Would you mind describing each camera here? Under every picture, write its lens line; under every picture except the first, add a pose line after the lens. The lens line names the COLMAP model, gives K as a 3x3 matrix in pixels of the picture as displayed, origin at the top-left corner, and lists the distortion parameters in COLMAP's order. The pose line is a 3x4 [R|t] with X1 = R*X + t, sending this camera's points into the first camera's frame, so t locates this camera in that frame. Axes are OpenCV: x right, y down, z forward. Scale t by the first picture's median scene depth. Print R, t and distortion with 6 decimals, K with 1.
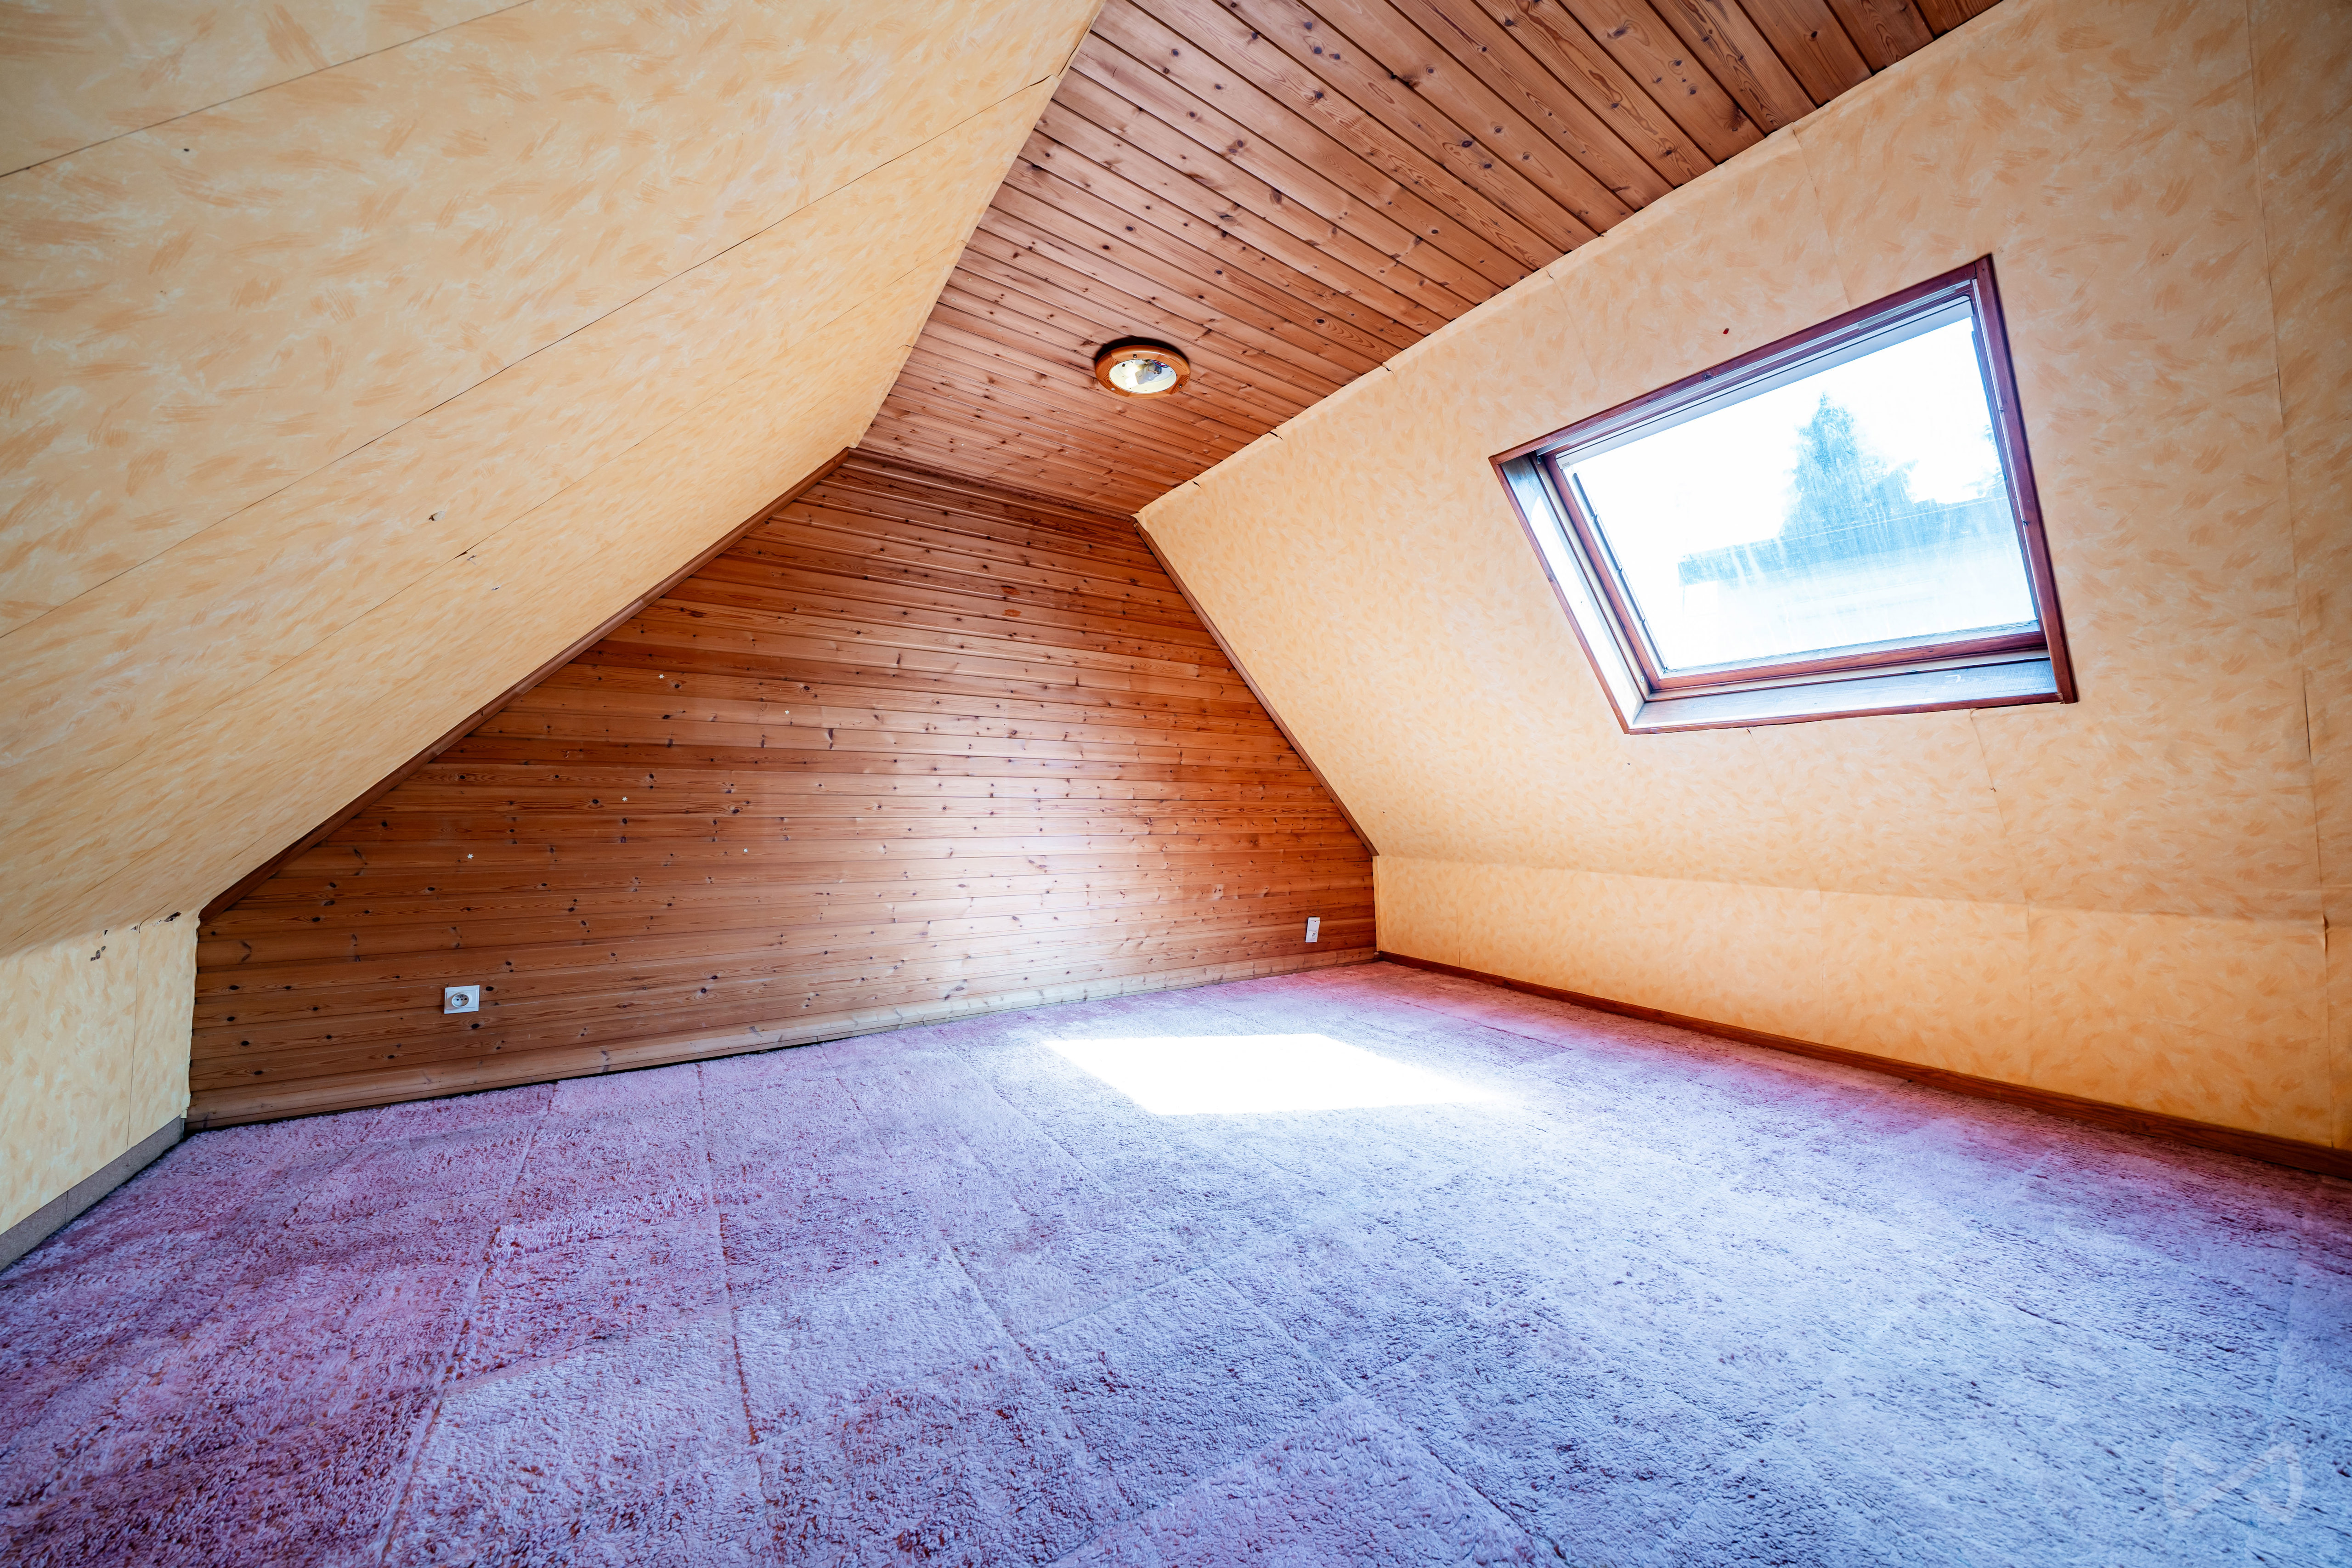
lens RADIAL K [[795.2, 0, 1186.6], [0, 795.2, 784.5], [0, 0, 1]] dist [-0.006001, -0.000224]
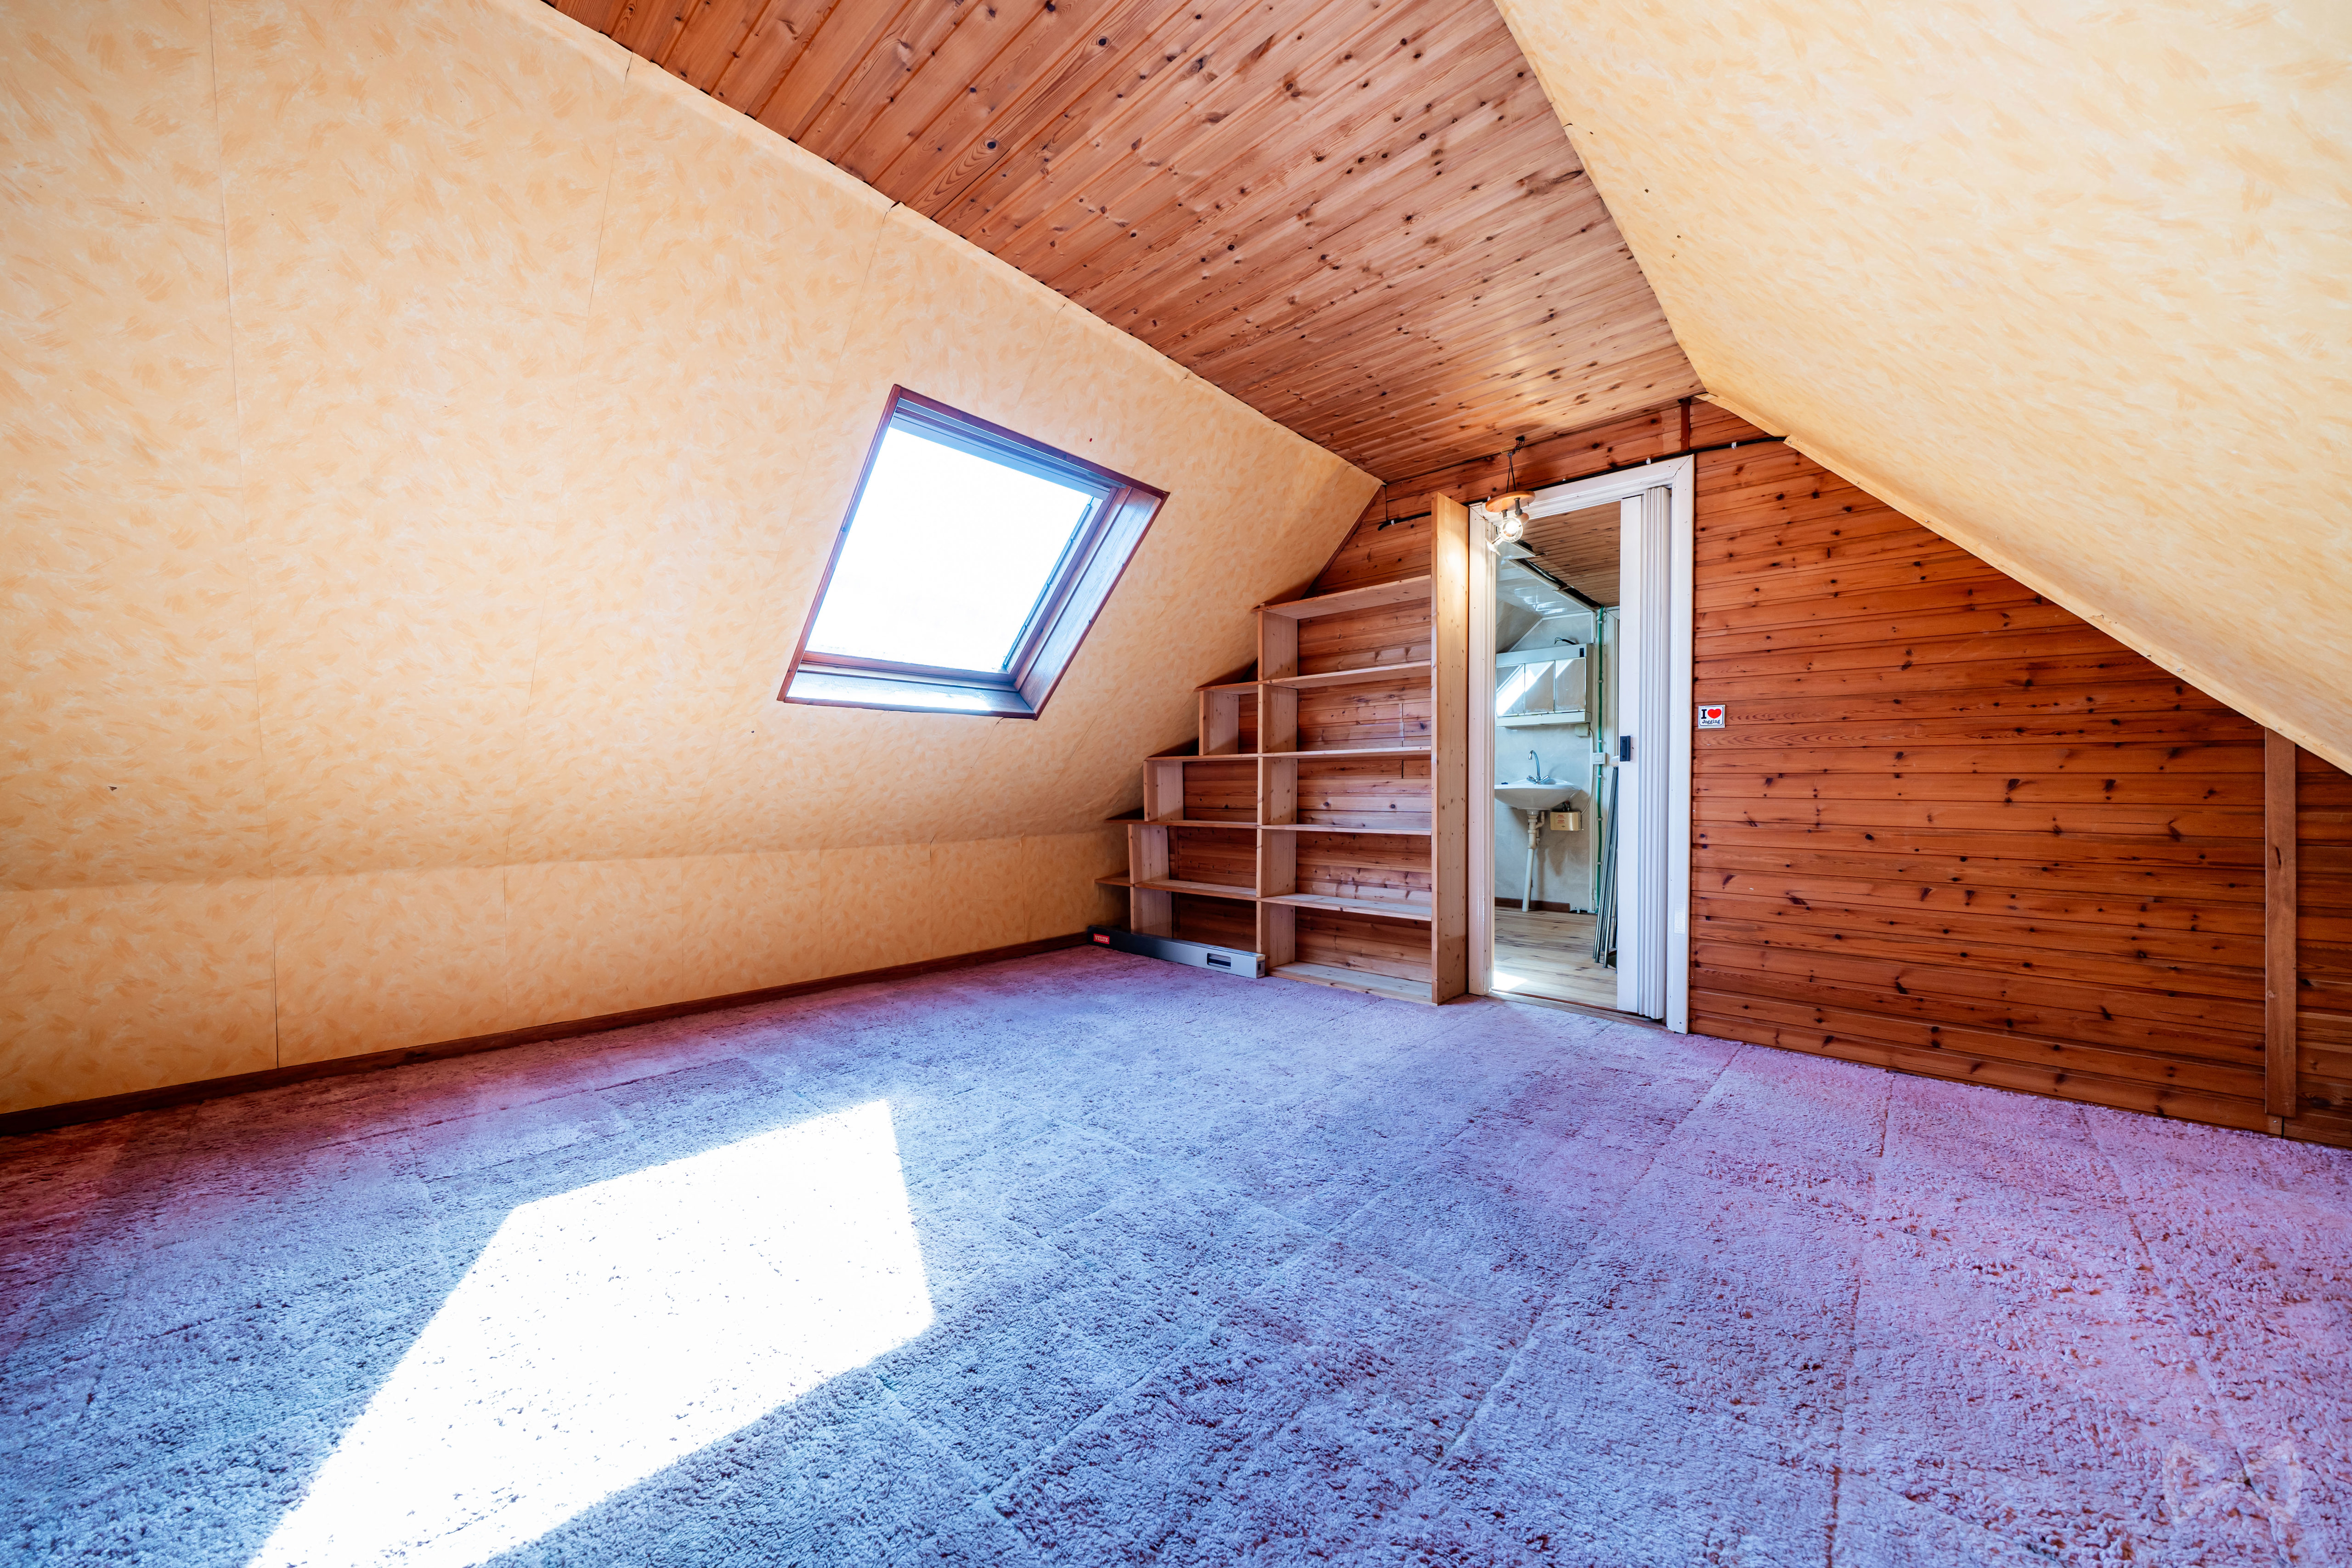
lens RADIAL K [[795.2, 0, 1185.9], [0, 795.2, 787.6], [0, 0, 1]] dist [-0.006001, -0.000224]
pose [[-0.231081, -0.009811, 0.972885, -0.507860], [-0.029875, 0.999549, 0.002984, 0.023030], [-0.972476, -0.028376, -0.231270, 0.793707]]
